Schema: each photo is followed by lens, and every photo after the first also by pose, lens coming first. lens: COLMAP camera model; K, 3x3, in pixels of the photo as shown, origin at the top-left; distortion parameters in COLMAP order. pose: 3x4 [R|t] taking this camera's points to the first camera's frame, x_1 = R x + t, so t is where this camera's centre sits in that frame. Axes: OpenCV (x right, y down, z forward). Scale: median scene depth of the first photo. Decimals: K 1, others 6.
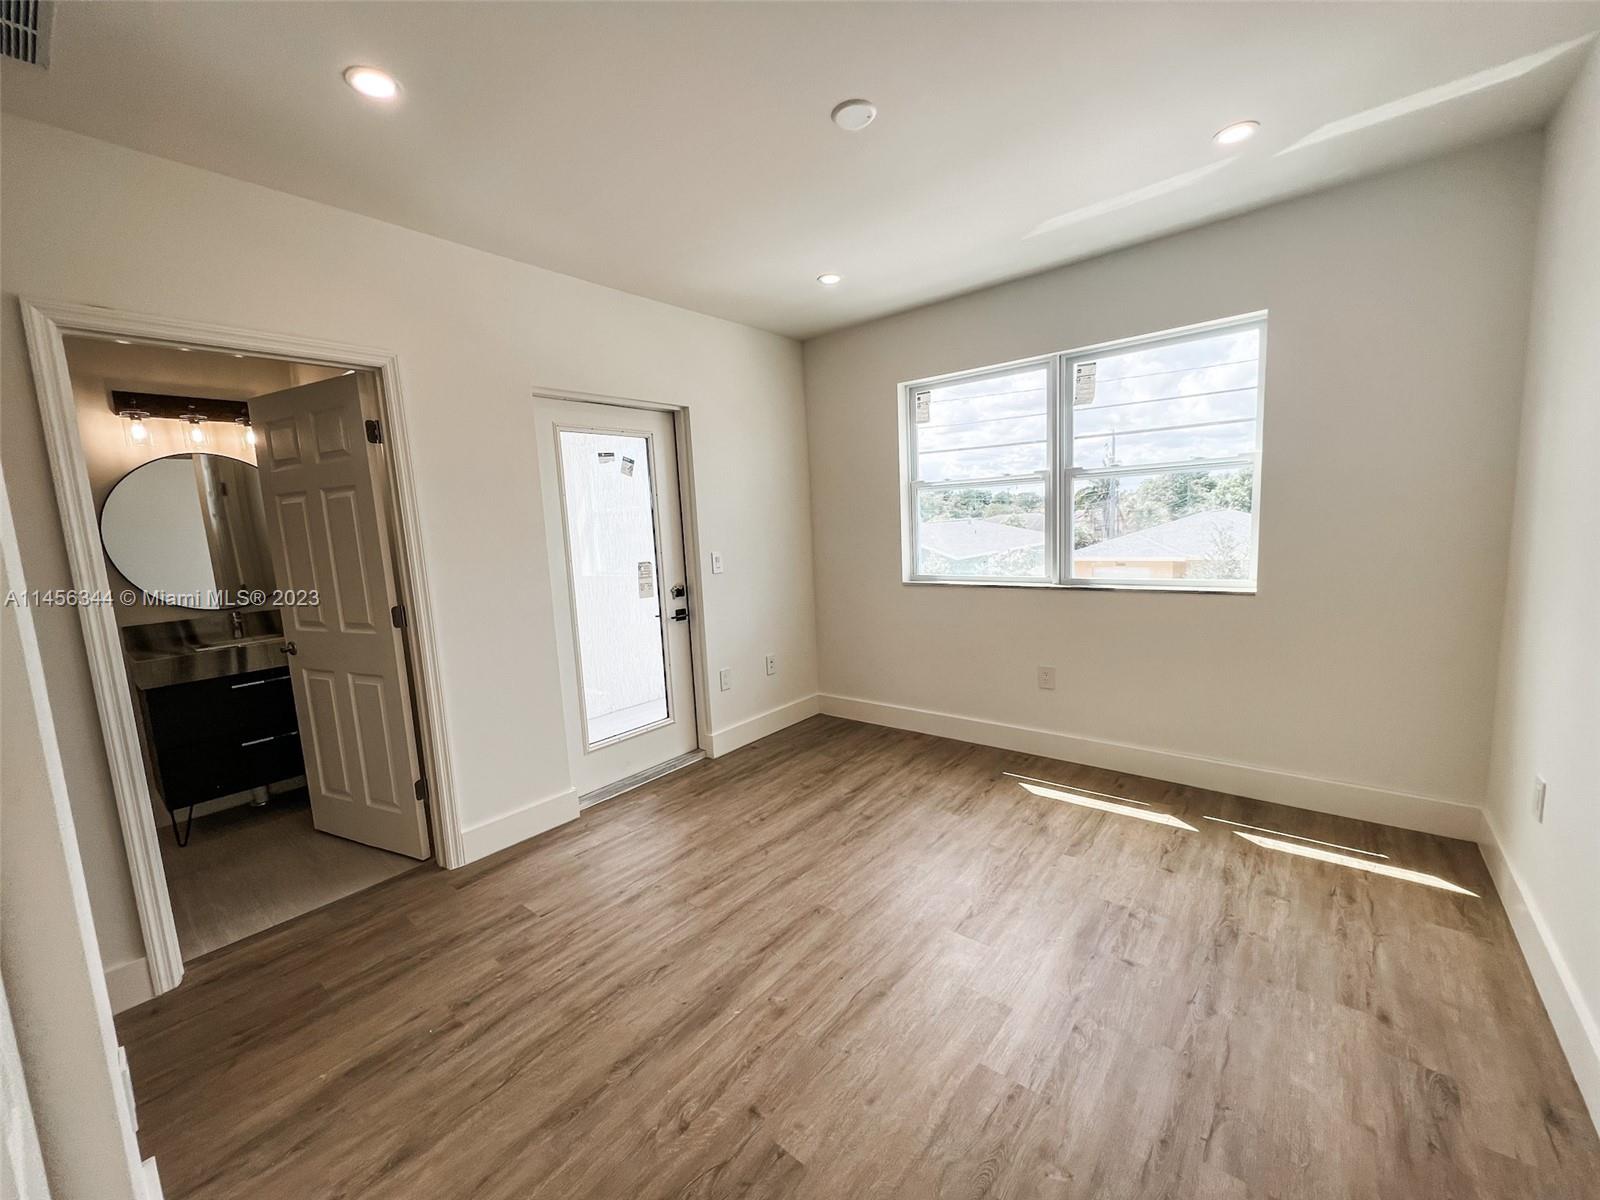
lens RADIAL K [[640.2, 0, 796.6], [0, 640.2, 602.3], [0, 0, 1]] dist [-0.002786, 0.000822]
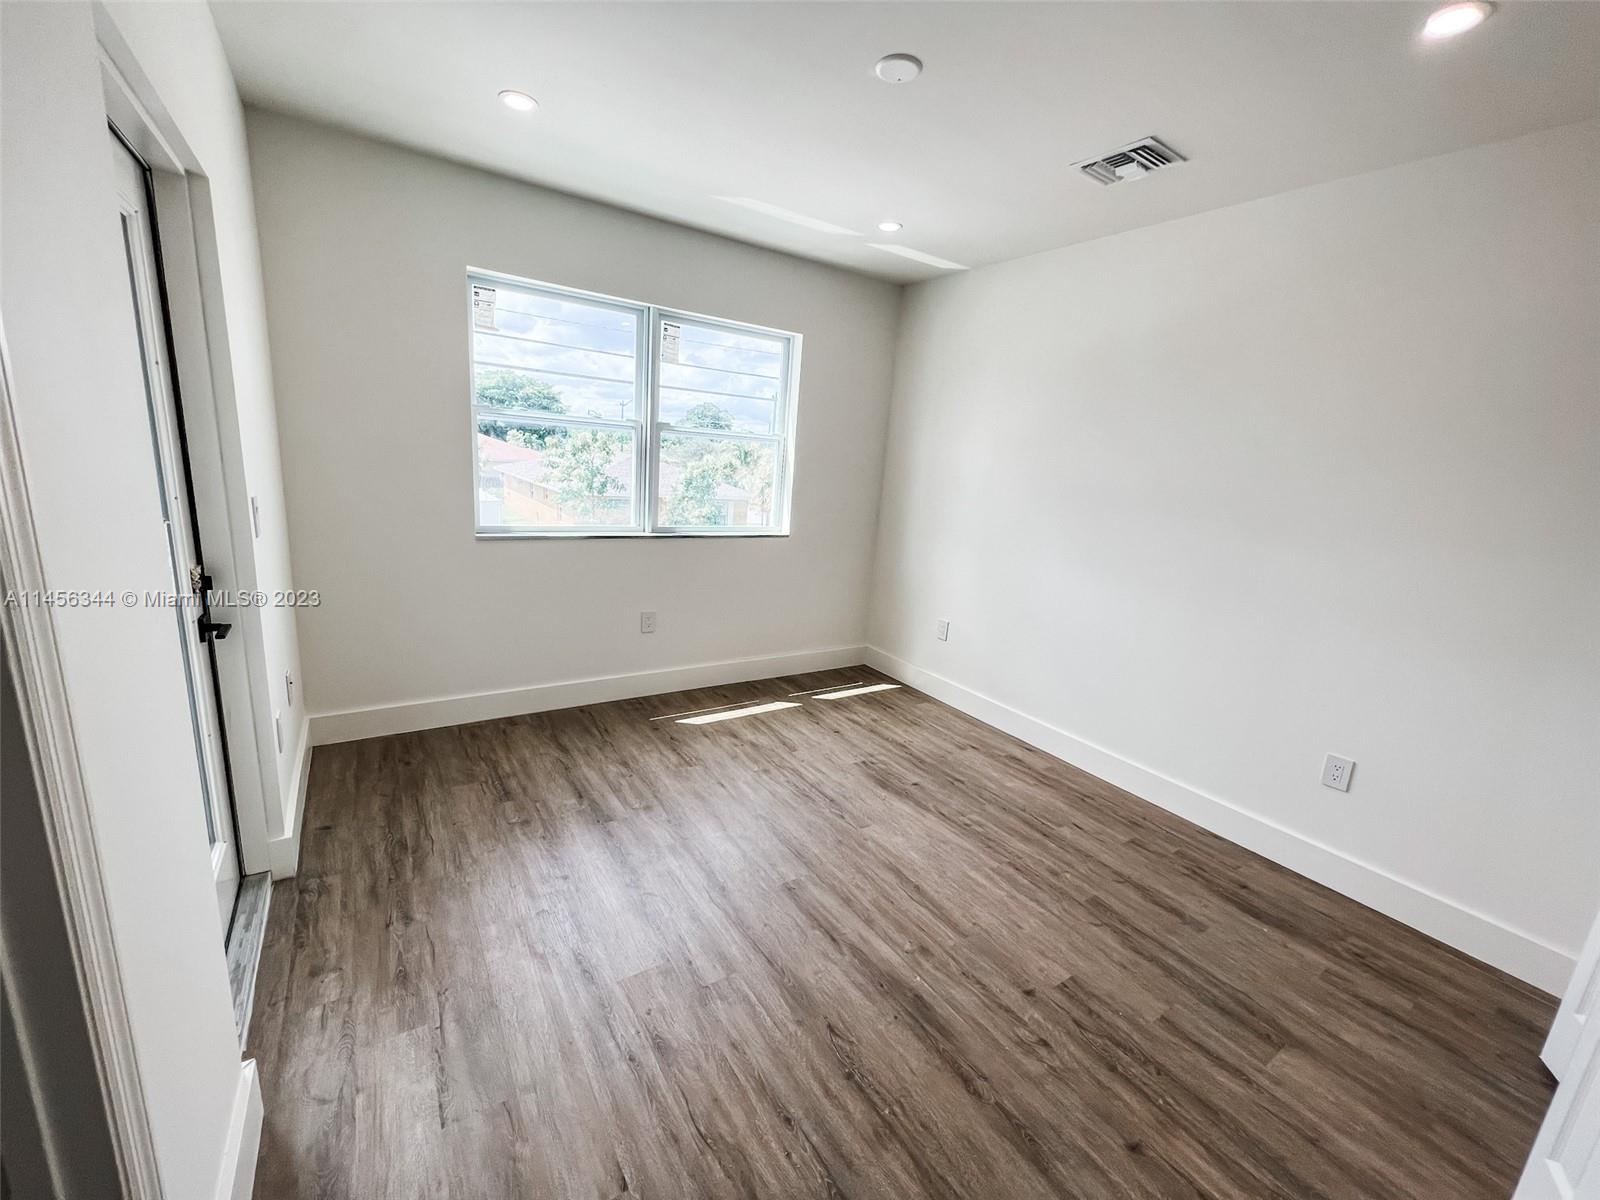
lens RADIAL K [[640.2, 0, 797.3], [0, 640.2, 599.2], [0, 0, 1]] dist [-0.002786, 0.000822]
pose [[0.282802, -0.141812, 0.948637, -0.729976], [0.035268, 0.989879, 0.137463, -0.075593], [-0.958530, -0.005418, 0.284941, 0.634612]]
